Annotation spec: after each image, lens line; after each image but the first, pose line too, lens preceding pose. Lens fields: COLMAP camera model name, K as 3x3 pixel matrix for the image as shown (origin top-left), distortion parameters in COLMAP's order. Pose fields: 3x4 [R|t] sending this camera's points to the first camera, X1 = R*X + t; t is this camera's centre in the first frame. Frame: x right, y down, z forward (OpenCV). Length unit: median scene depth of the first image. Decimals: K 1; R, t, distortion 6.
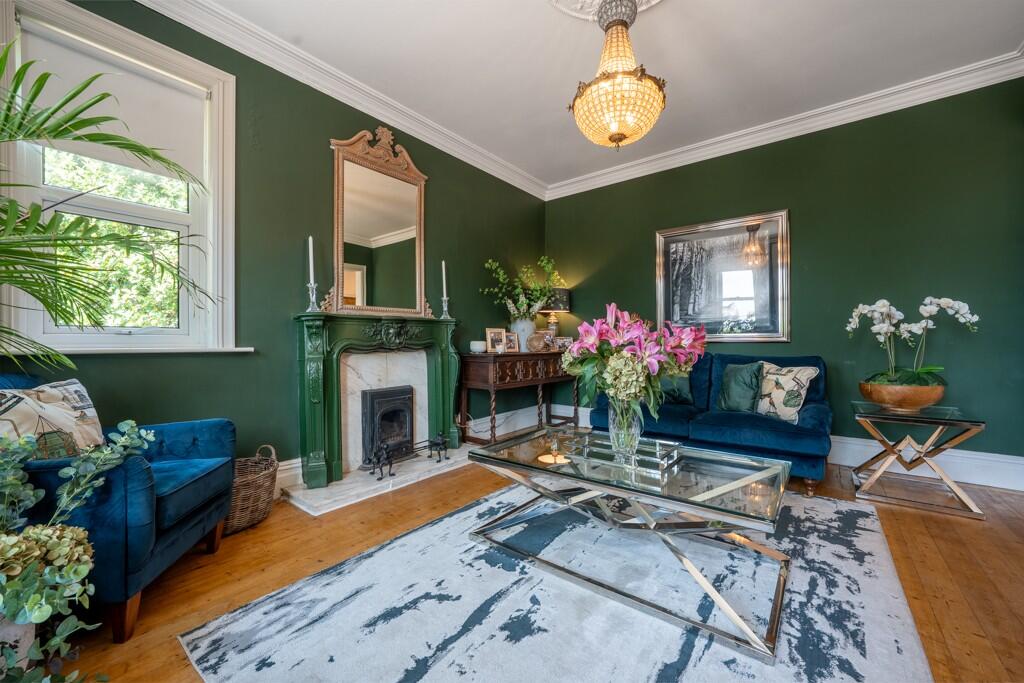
lens RADIAL K [[395.8, 0, 529.6], [0, 395.8, 337.9], [0, 0, 1]] dist [-0.001303, 0.000011]
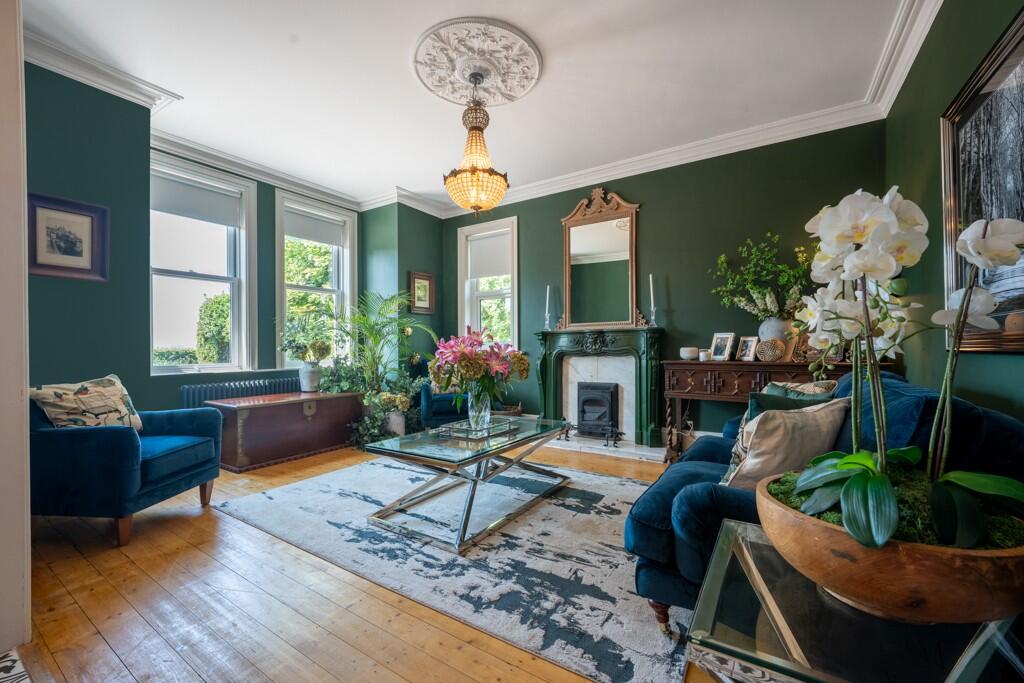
lens RADIAL K [[410.6, 0, 507.1], [0, 410.6, 353.2], [0, 0, 1]] dist [-0.027523, -0.000219]
pose [[0.072472, 0.017125, -0.997223, 1.331838], [0.014354, 0.999731, 0.018211, -0.004789], [0.997267, -0.015634, 0.072207, 0.789655]]
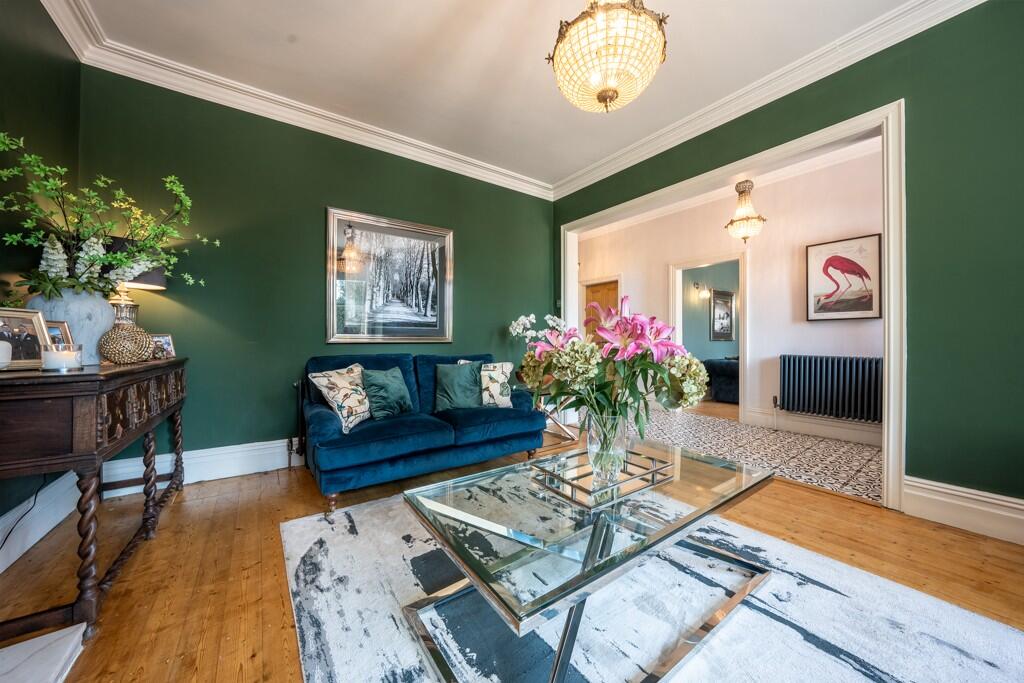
lens RADIAL K [[350.2, 0, 497.6], [0, 350.2, 341.7], [0, 0, 1]] dist [-0.008115, 0.000220]
pose [[0.328900, 0.003089, 0.944360, -0.432158], [-0.009638, 0.999954, 0.000086, 0.008135], [-0.944315, -0.009130, 0.328915, 0.772174]]
